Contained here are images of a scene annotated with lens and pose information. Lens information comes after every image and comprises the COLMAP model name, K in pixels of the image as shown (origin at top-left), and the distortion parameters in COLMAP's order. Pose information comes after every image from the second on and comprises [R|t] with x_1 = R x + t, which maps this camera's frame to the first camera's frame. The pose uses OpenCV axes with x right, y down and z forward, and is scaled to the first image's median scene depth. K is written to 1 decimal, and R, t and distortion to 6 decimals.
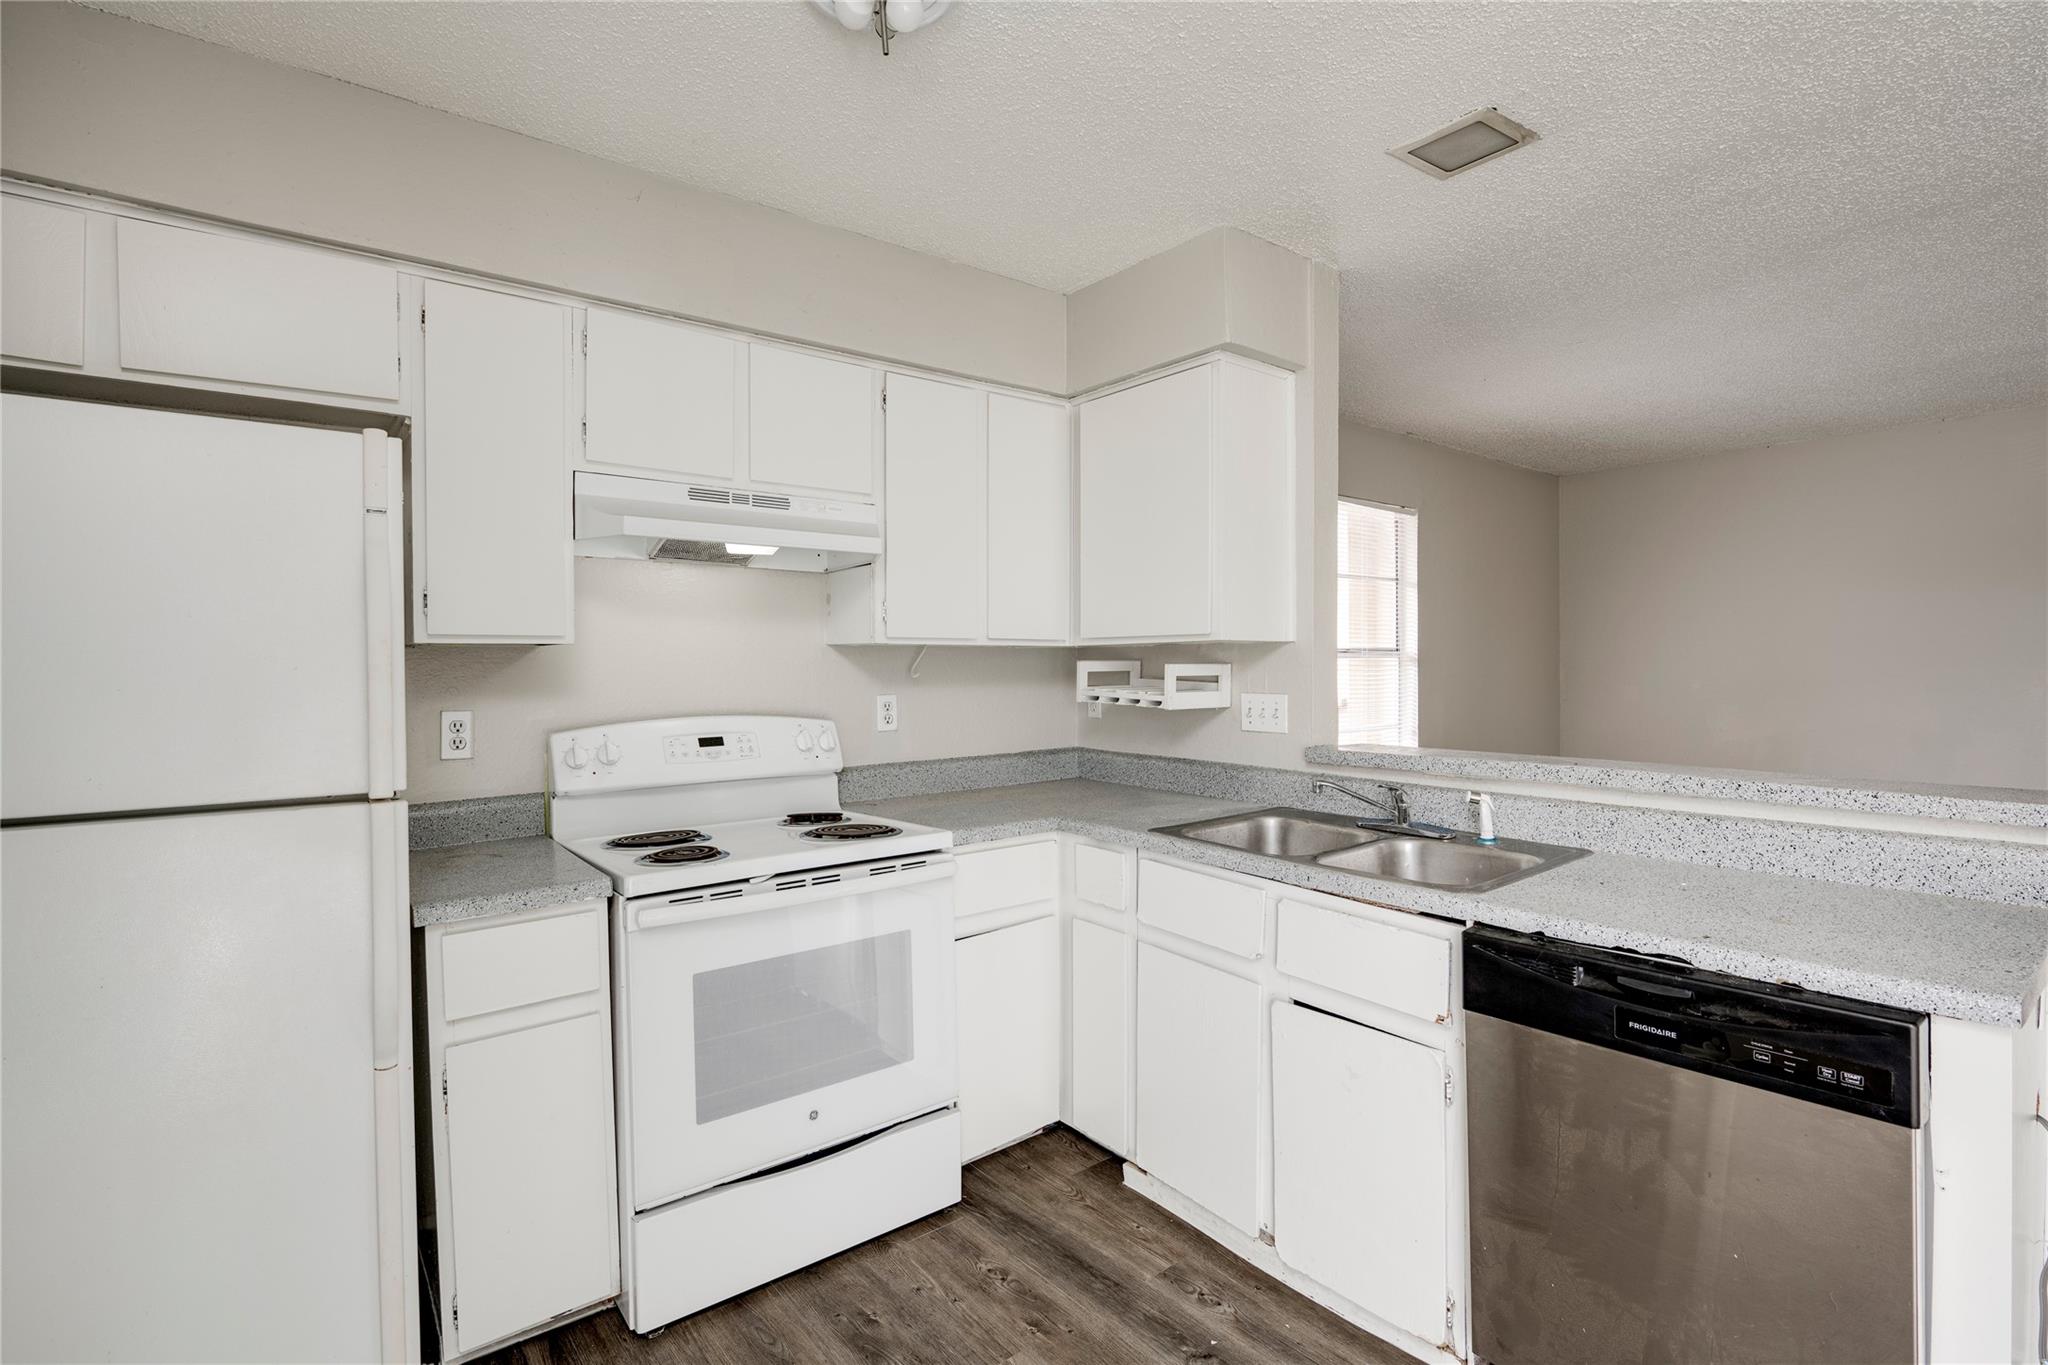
lens RADIAL K [[965.4, 0, 1033.3], [0, 965.4, 674.4], [0, 0, 1]] dist [-0.015976, 0.002016]
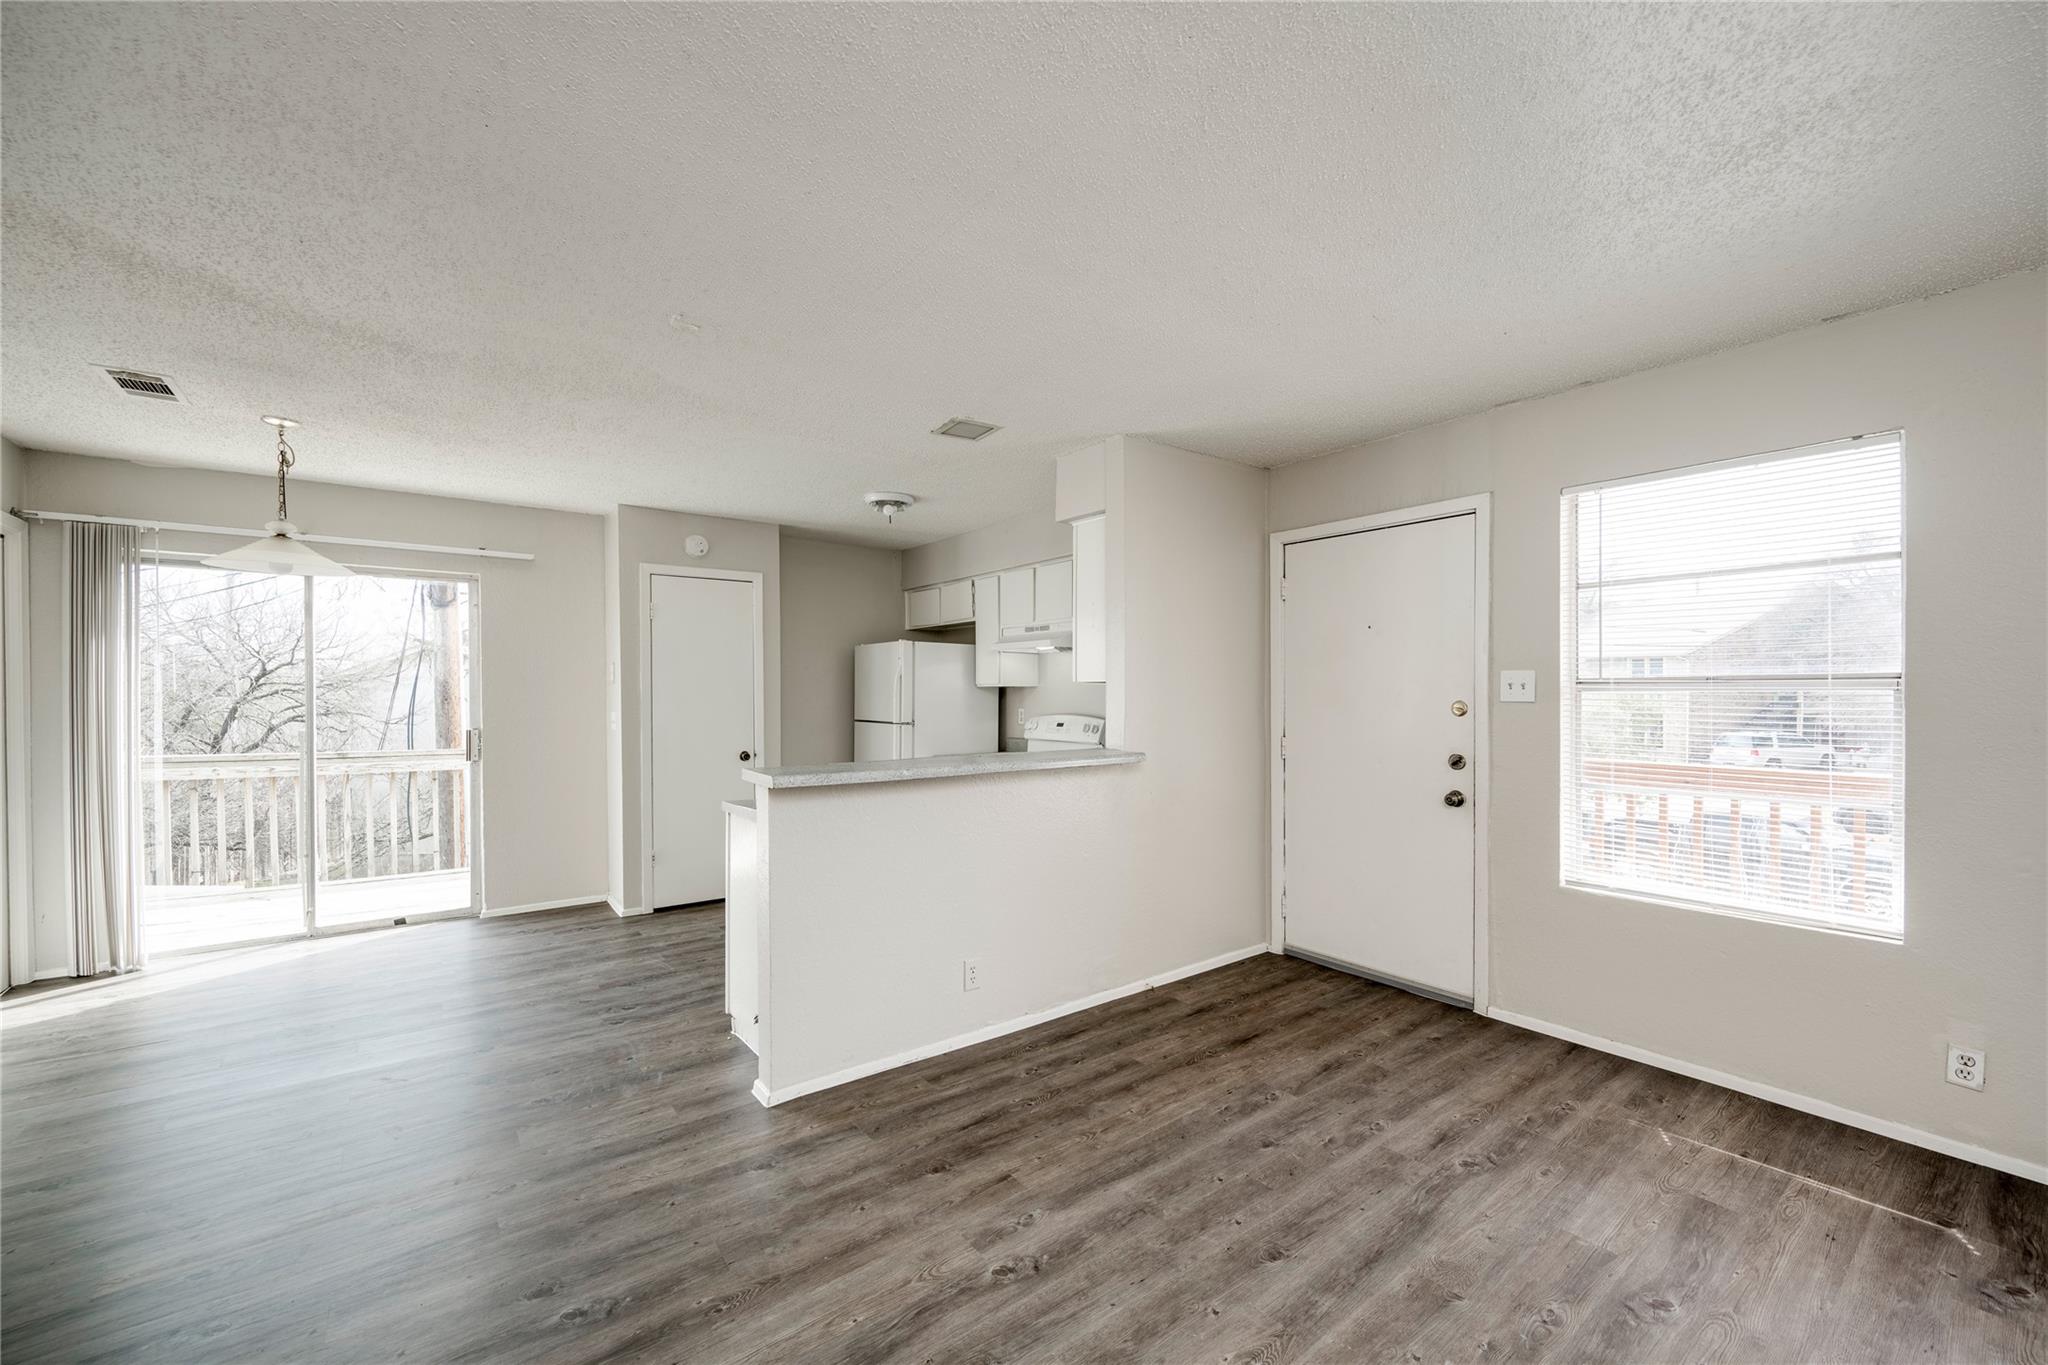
lens RADIAL K [[811.9, 0, 1050.9], [0, 811.9, 708.4], [0, 0, 1]] dist [-0.009250, 0.000062]
pose [[-0.005321, 0.028346, -0.999584, 1.934439], [-0.009233, 0.999554, 0.028394, -0.034082], [0.999943, 0.009381, -0.005057, 1.090482]]
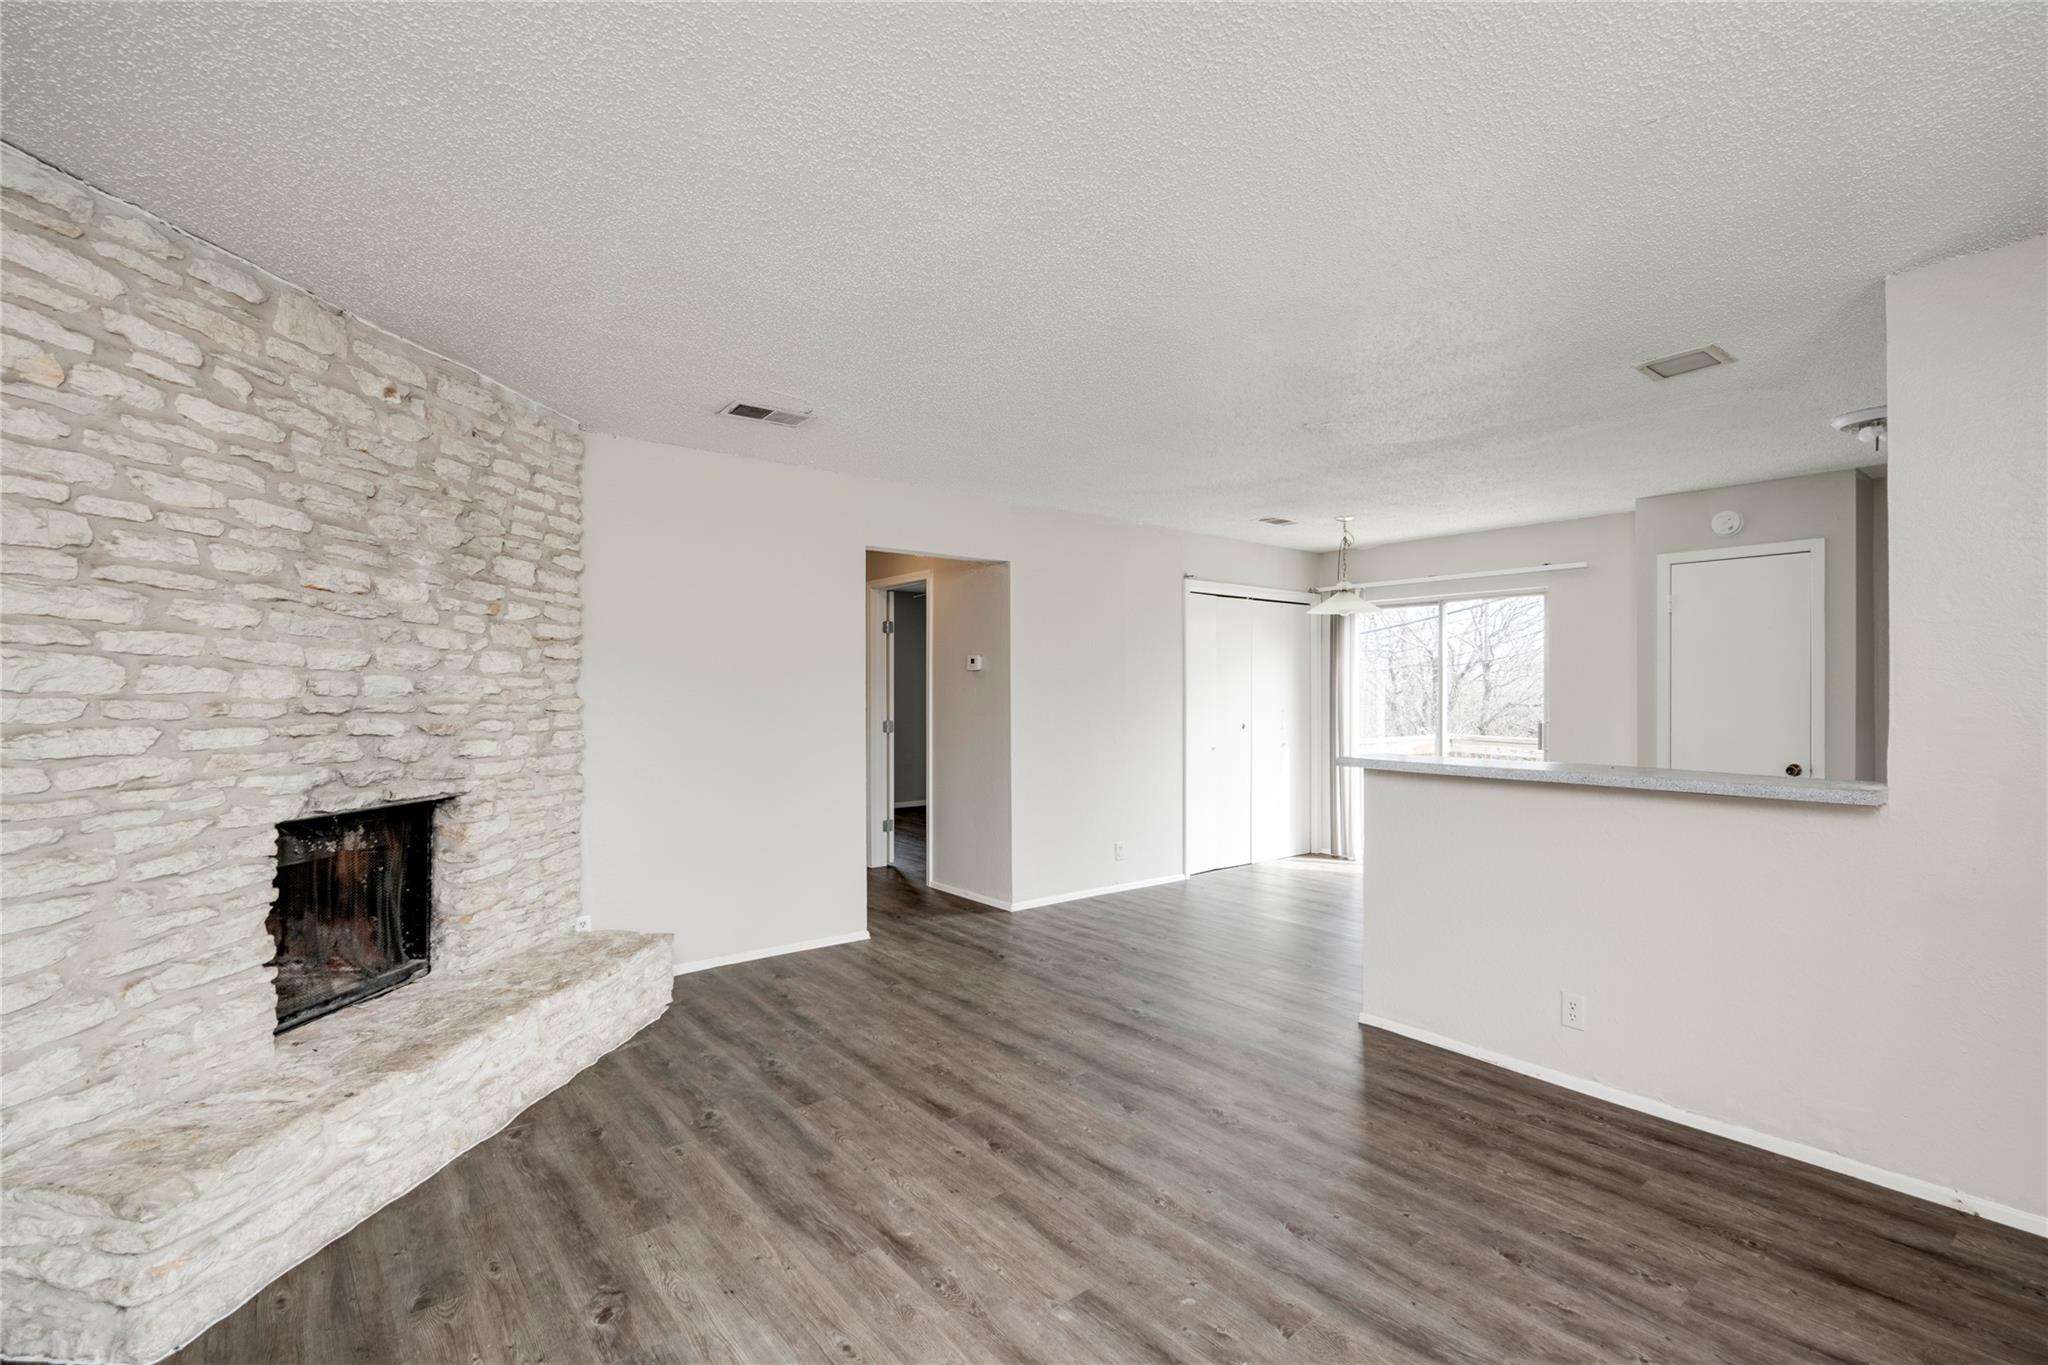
lens RADIAL K [[930.3, 0, 1020.4], [0, 930.3, 676.1], [0, 0, 1]] dist [0.005720, 0.000217]
pose [[-0.999974, 0.006259, -0.003614, 1.416210], [0.006269, 0.999977, -0.002615, -0.045419], [0.003598, -0.002638, -0.999990, 2.327501]]
